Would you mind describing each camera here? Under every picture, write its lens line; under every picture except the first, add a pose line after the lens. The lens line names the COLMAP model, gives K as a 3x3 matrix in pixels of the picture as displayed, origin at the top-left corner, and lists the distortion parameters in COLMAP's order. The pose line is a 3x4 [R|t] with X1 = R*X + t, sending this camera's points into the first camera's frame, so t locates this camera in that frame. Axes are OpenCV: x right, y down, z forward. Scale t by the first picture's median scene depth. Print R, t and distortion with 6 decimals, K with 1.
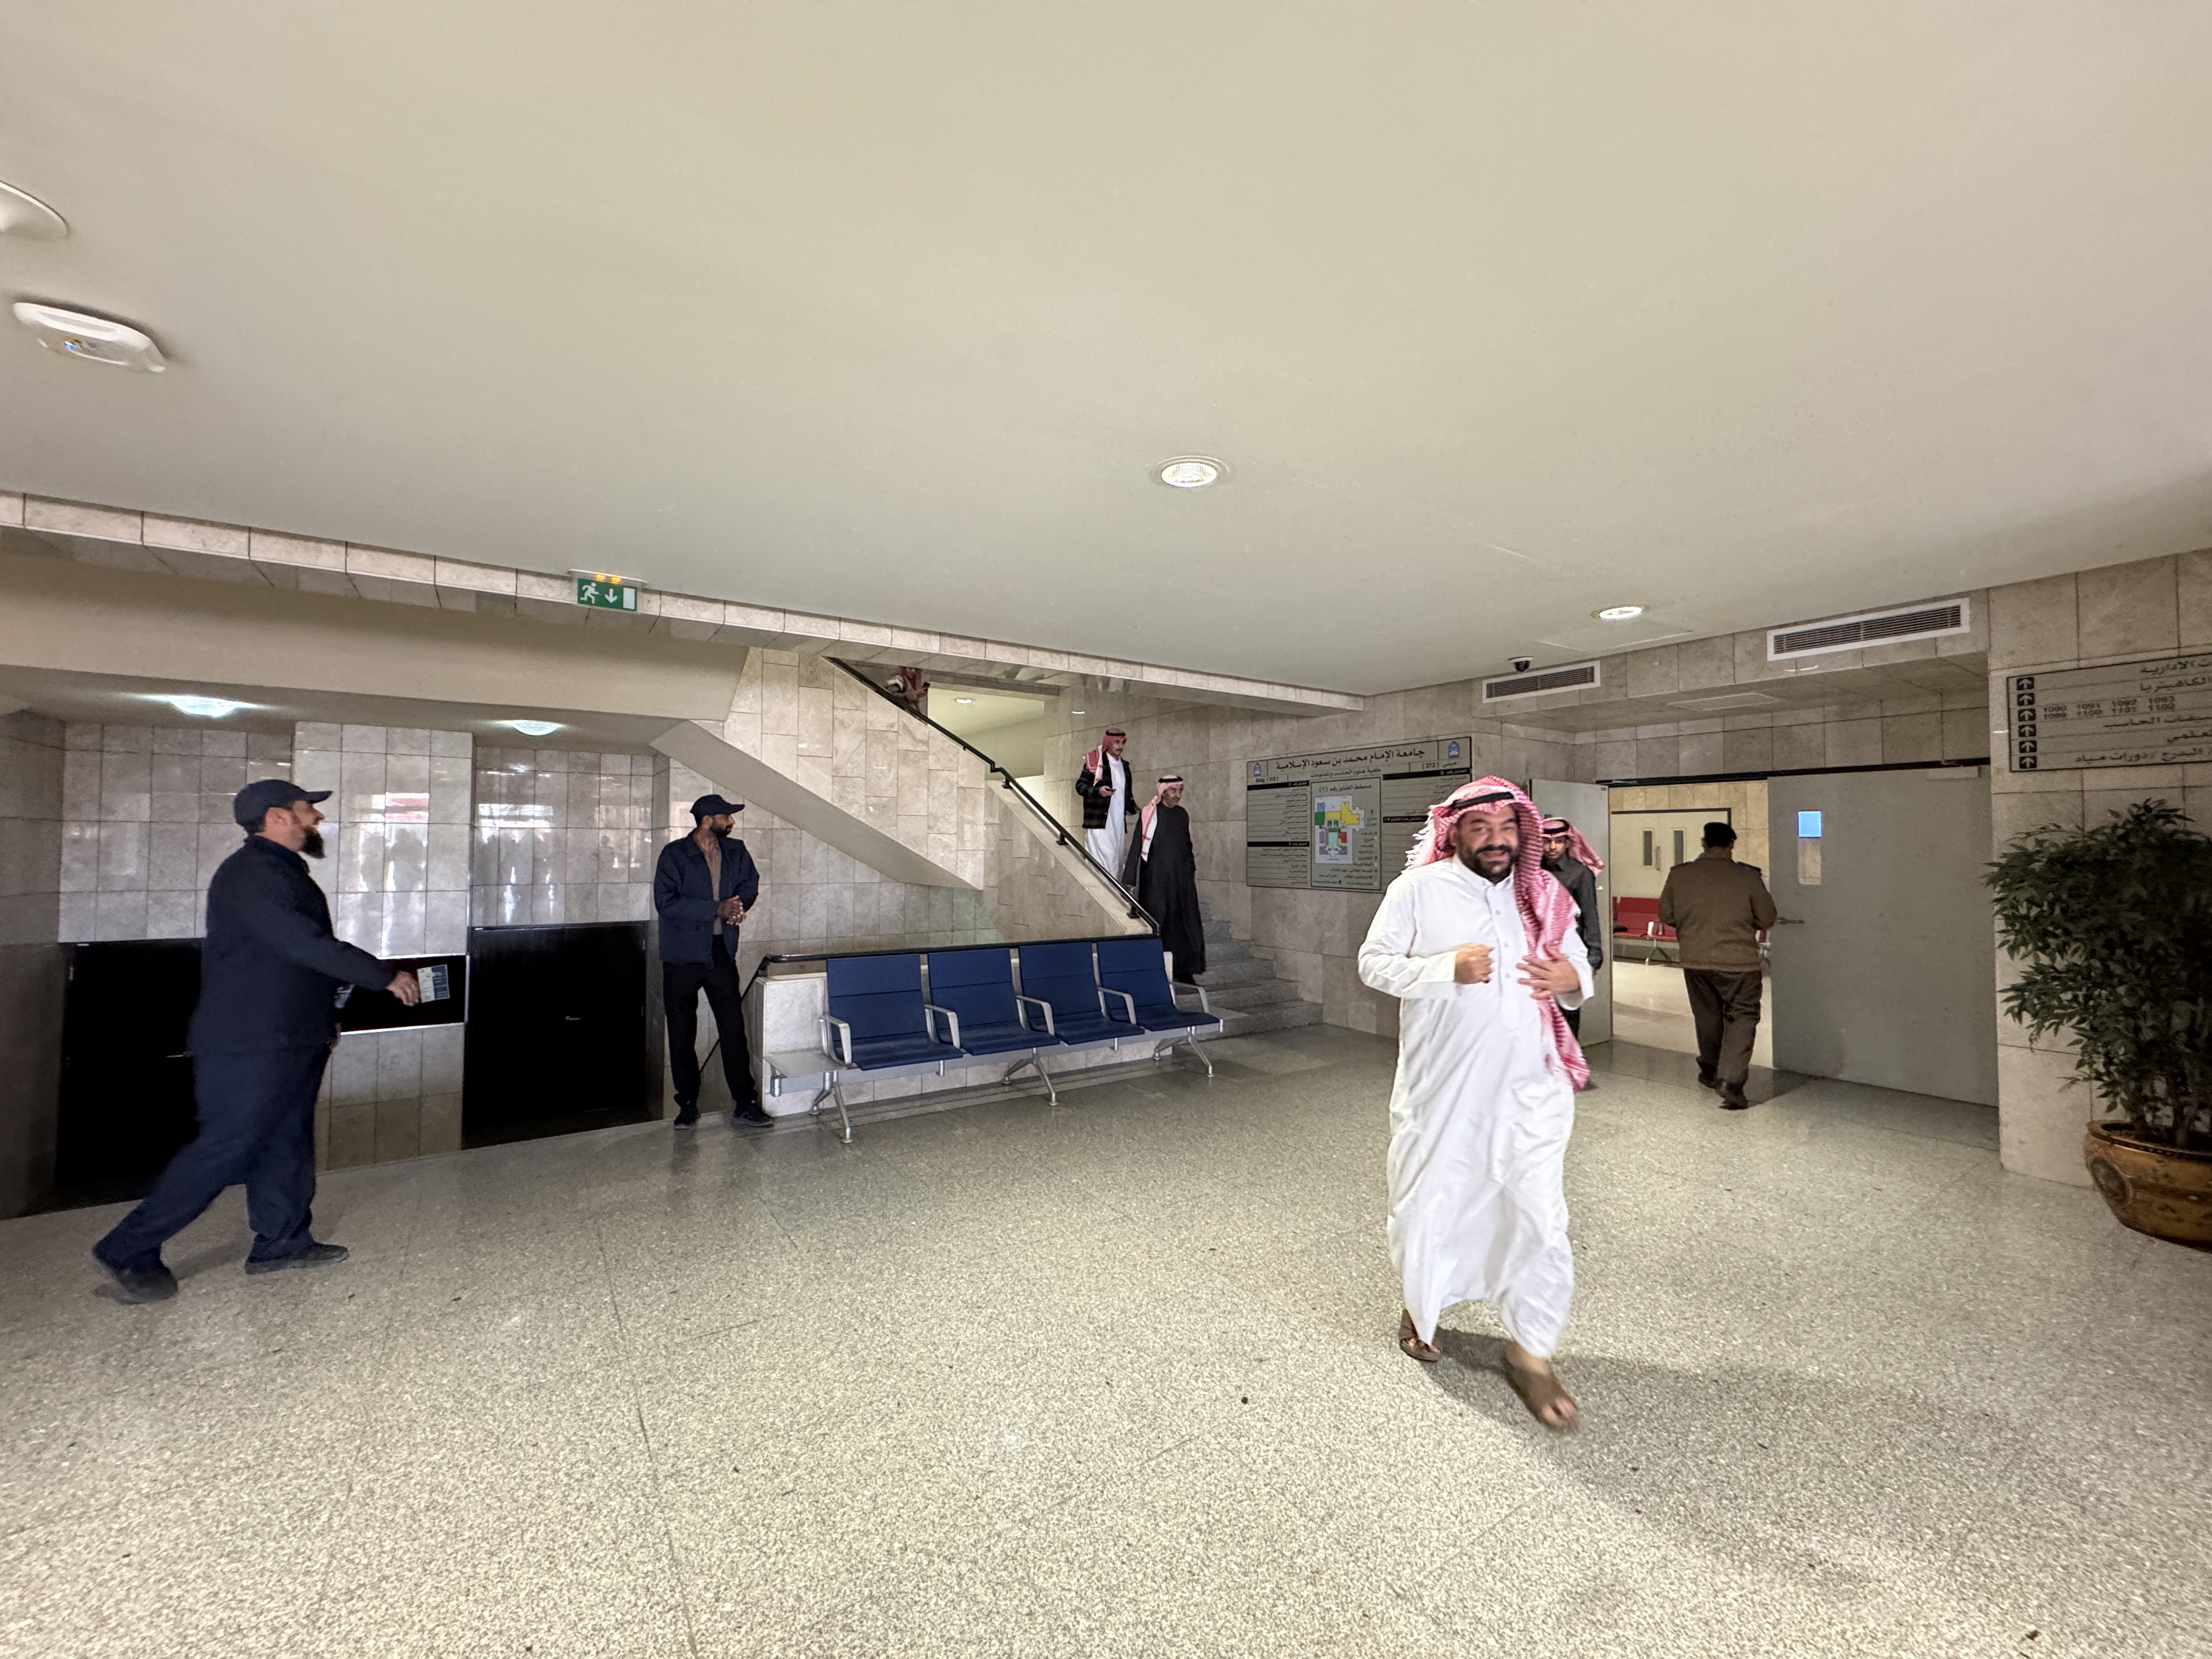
lens RADIAL K [[877.4, 0, 1109.6], [0, 877.4, 823.8], [0, 0, 1]] dist [-0.002539, 0.000142]
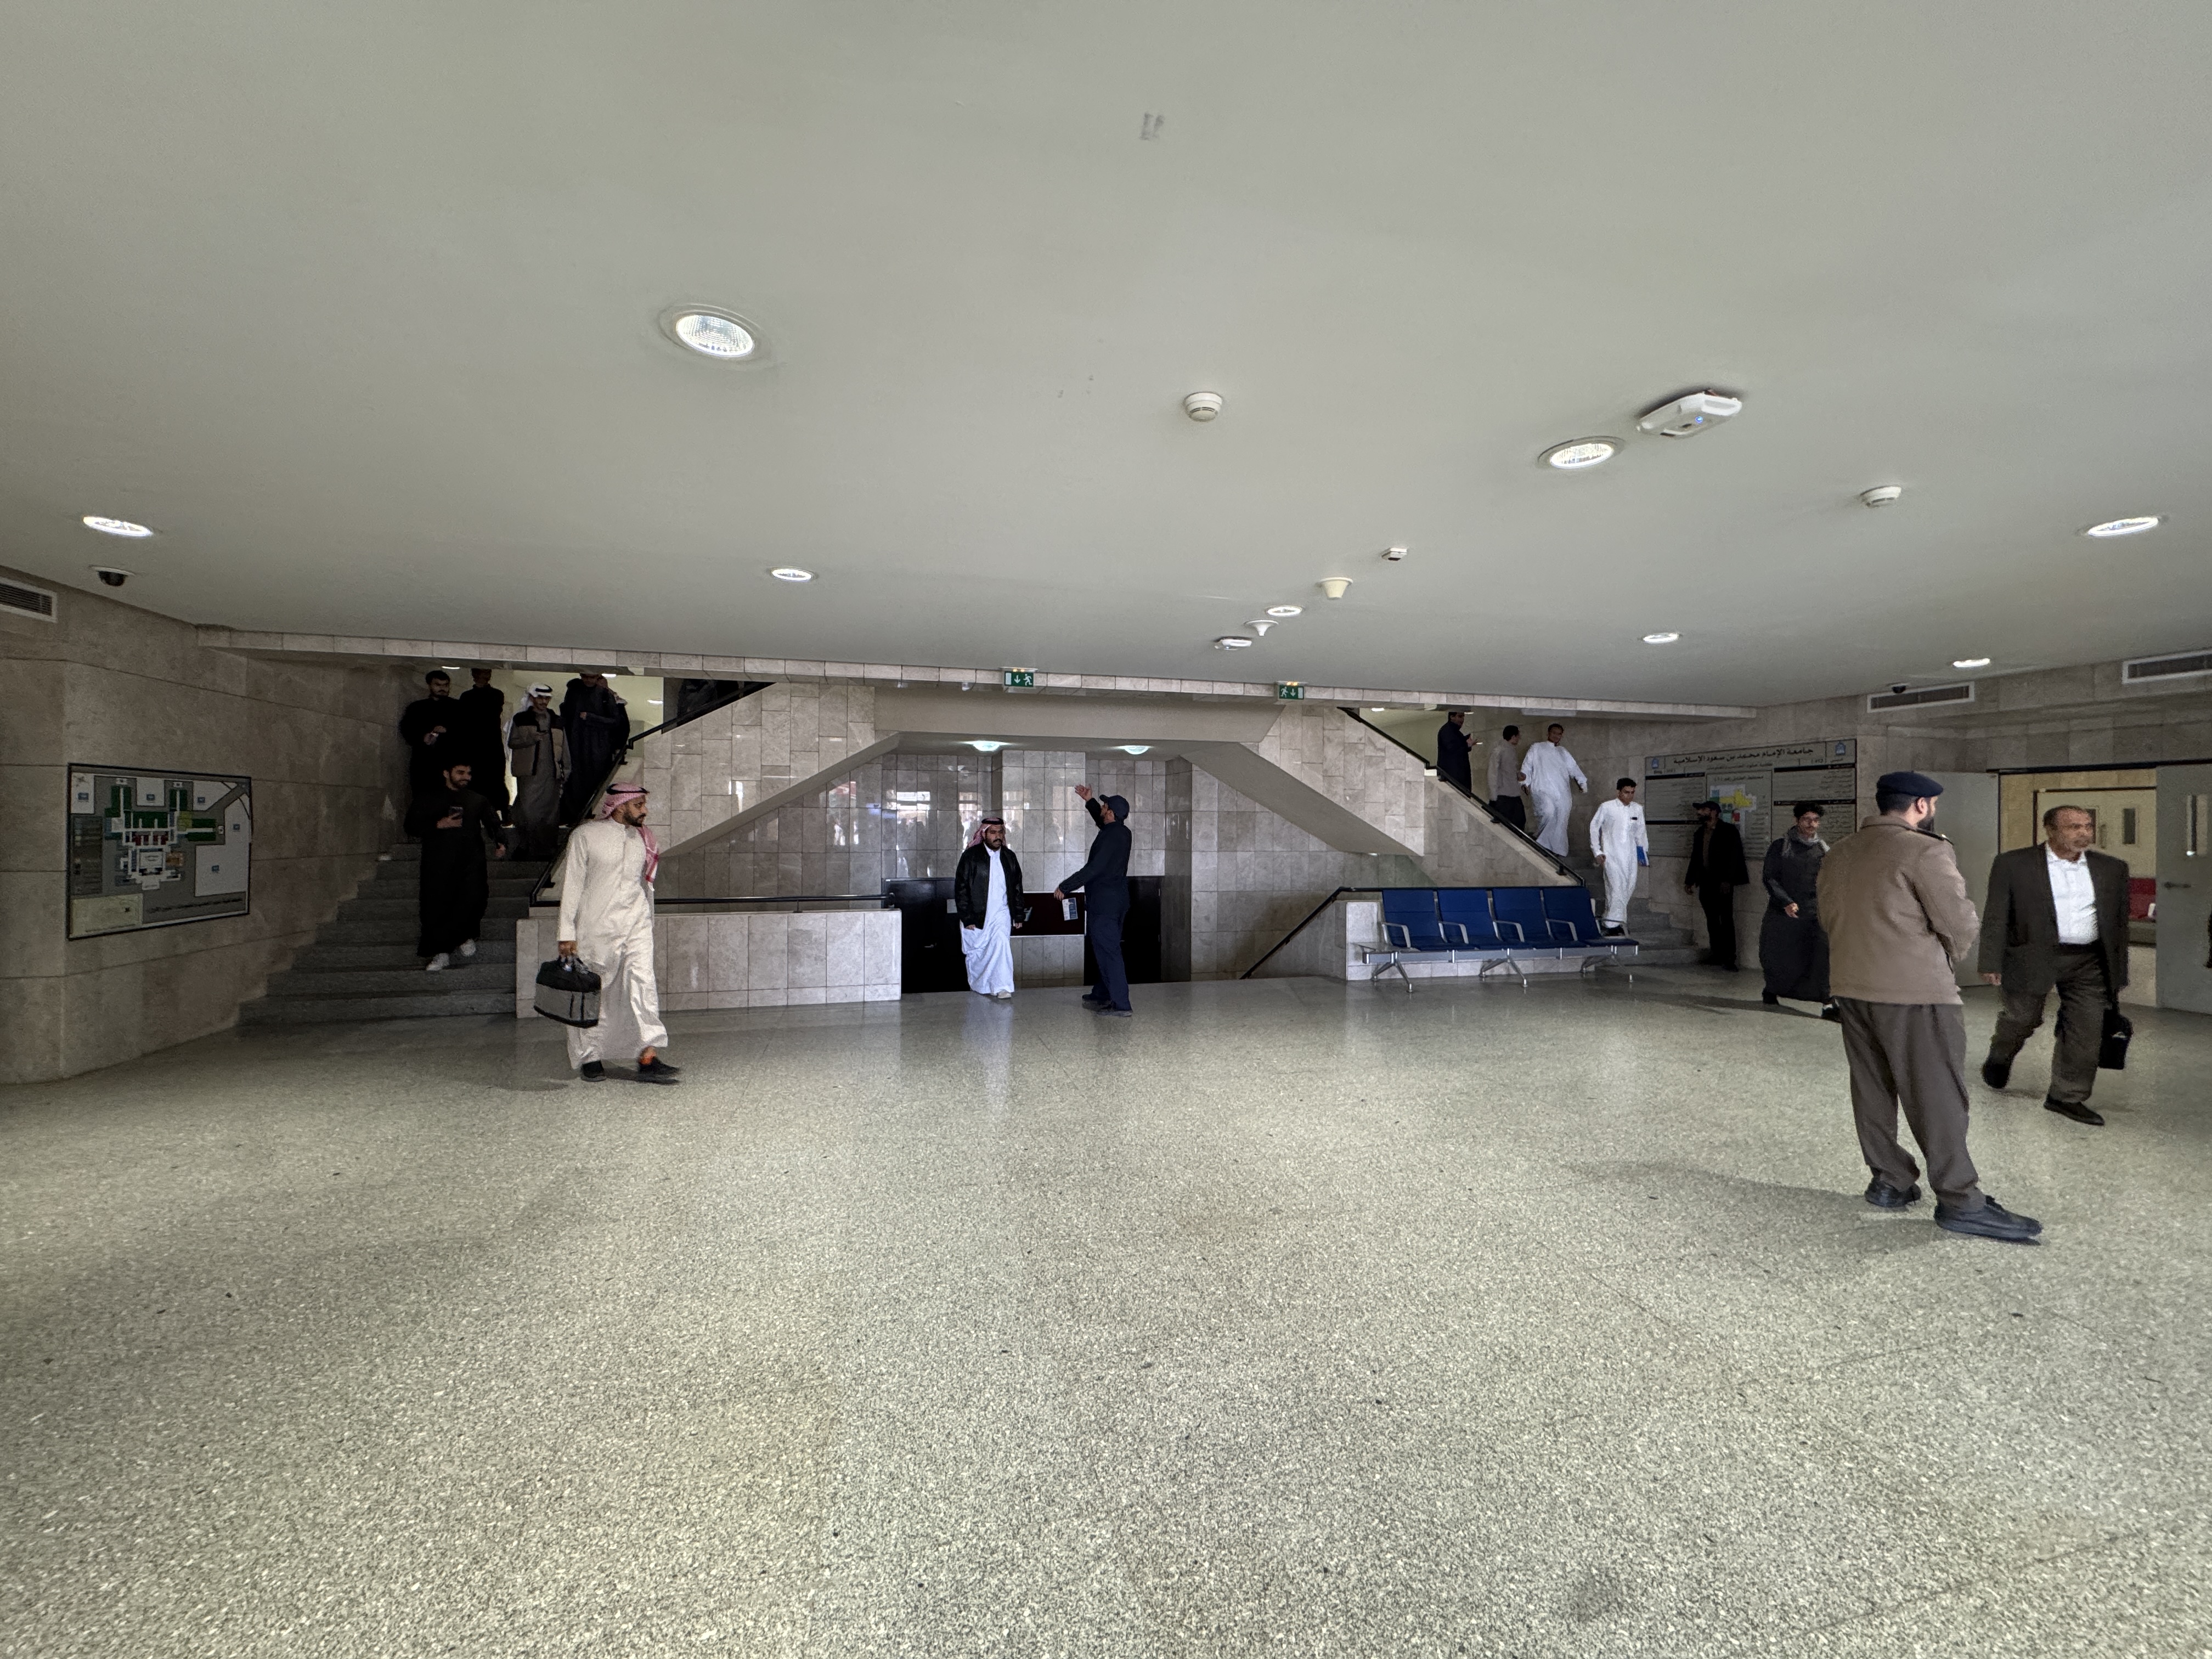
lens RADIAL K [[877.4, 0, 1109.6], [0, 877.4, 822.0], [0, 0, 1]] dist [-0.002539, 0.000142]
pose [[0.940997, -0.000623, -0.338415, -0.182402], [0.007976, 0.999761, 0.020338, -0.012327], [0.338322, -0.021837, 0.940777, -0.576697]]
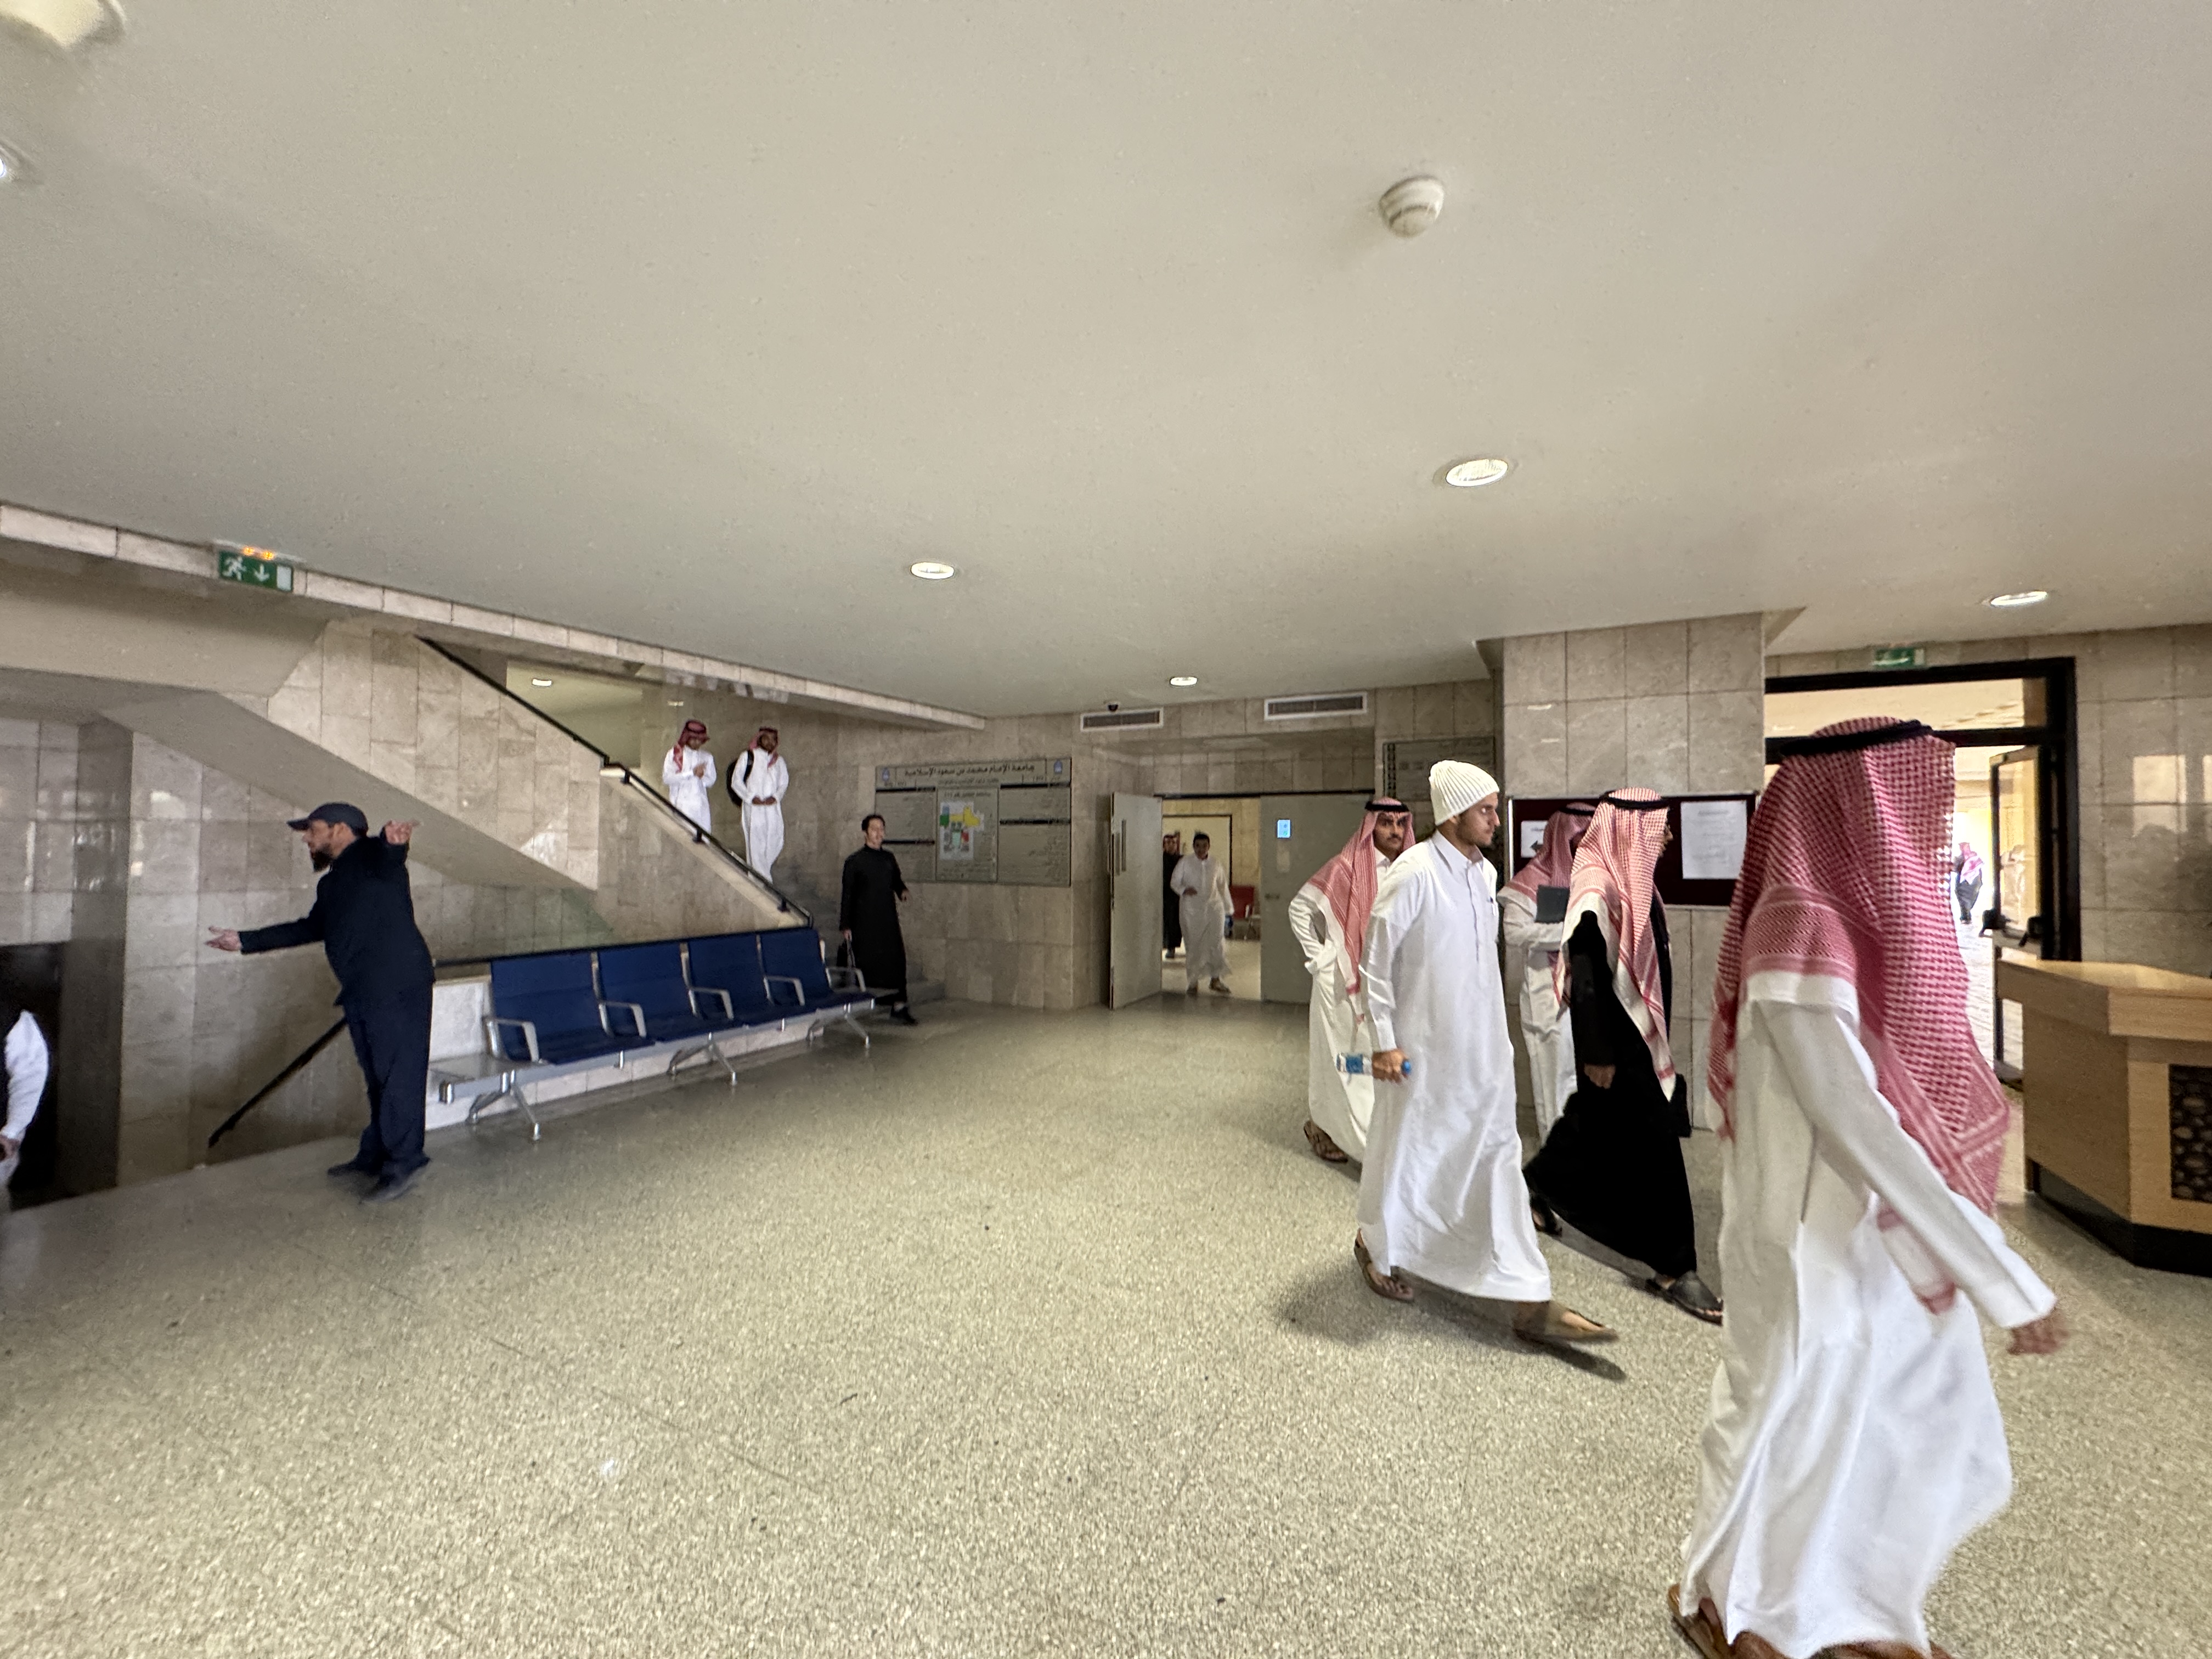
lens RADIAL K [[877.4, 0, 1107.0], [0, 877.4, 822.7], [0, 0, 1]] dist [-0.002539, 0.000142]
pose [[0.883076, 0.011341, 0.469093, -0.131277], [-0.013067, 0.999915, 0.000424, -0.007181], [-0.469048, -0.006504, 0.883149, -0.136354]]
